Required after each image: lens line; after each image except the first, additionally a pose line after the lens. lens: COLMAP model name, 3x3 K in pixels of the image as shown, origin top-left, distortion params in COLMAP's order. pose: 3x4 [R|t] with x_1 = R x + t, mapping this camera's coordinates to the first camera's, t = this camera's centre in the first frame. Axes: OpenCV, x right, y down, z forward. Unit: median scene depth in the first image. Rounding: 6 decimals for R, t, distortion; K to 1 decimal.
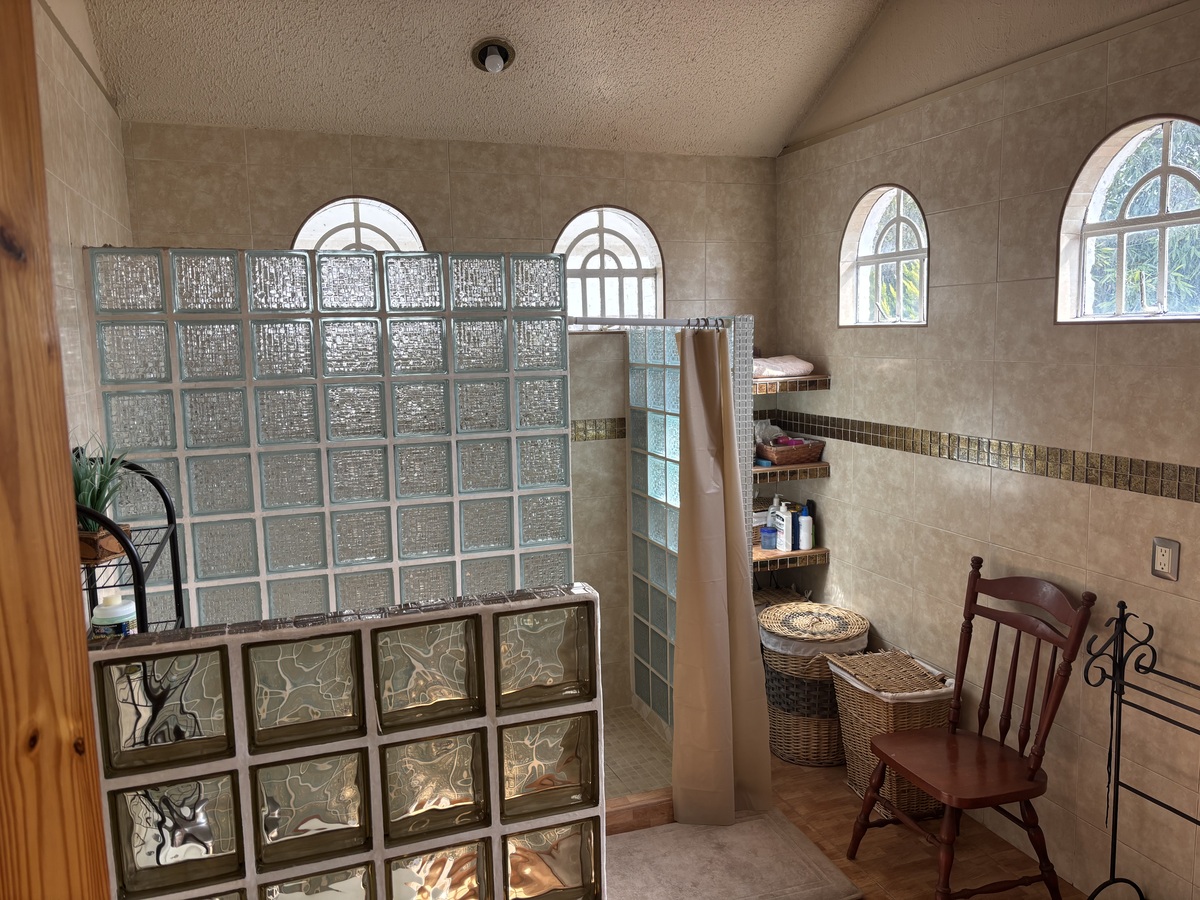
lens RADIAL K [[912.7, 0, 596.1], [0, 912.7, 457.5], [0, 0, 1]] dist [0.033837, -0.051145]
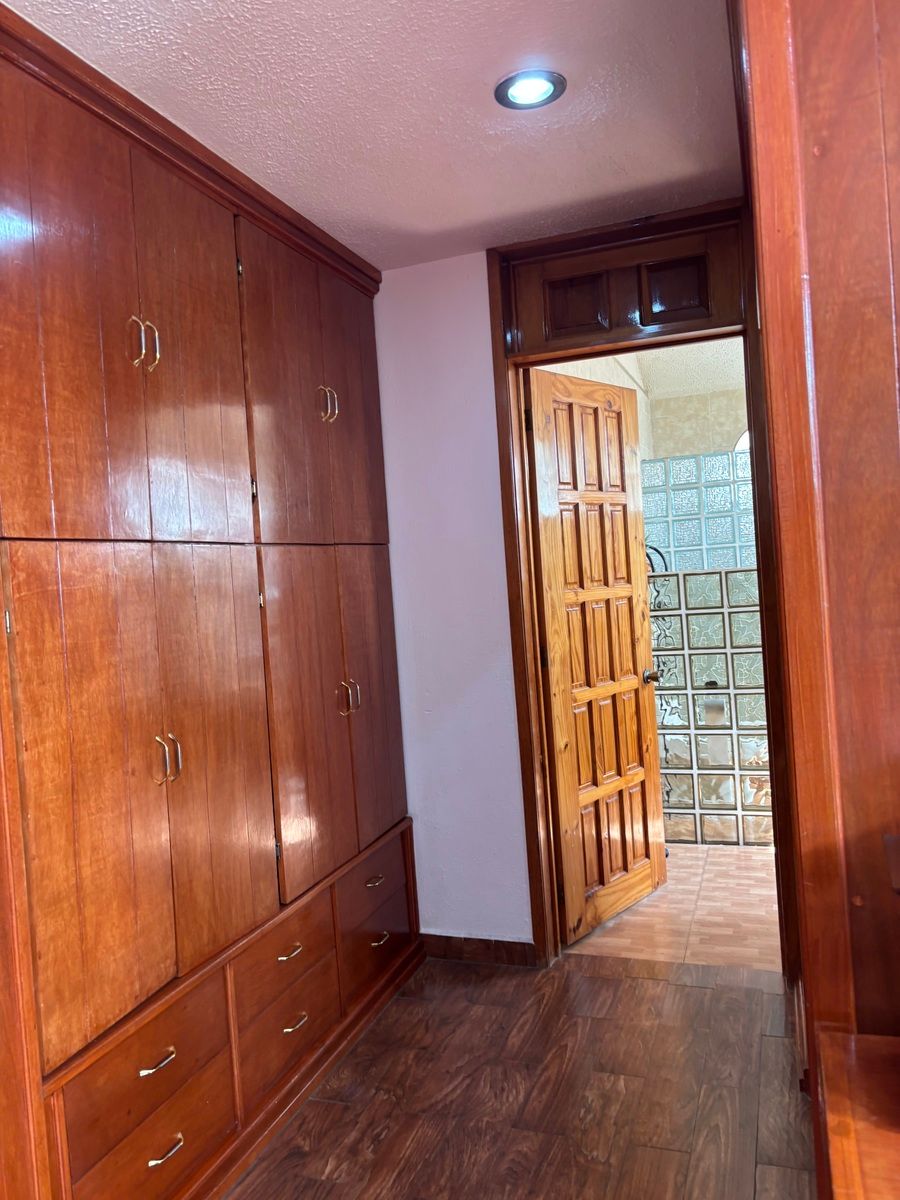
lens RADIAL K [[912.7, 0, 443.2], [0, 912.7, 599.1], [0, 0, 1]] dist [0.033837, -0.051145]
pose [[0.770922, -0.018740, -0.636654, 0.510186], [-0.028695, 0.997530, -0.064109, 0.265999], [0.636283, 0.067691, 0.768480, -1.011828]]
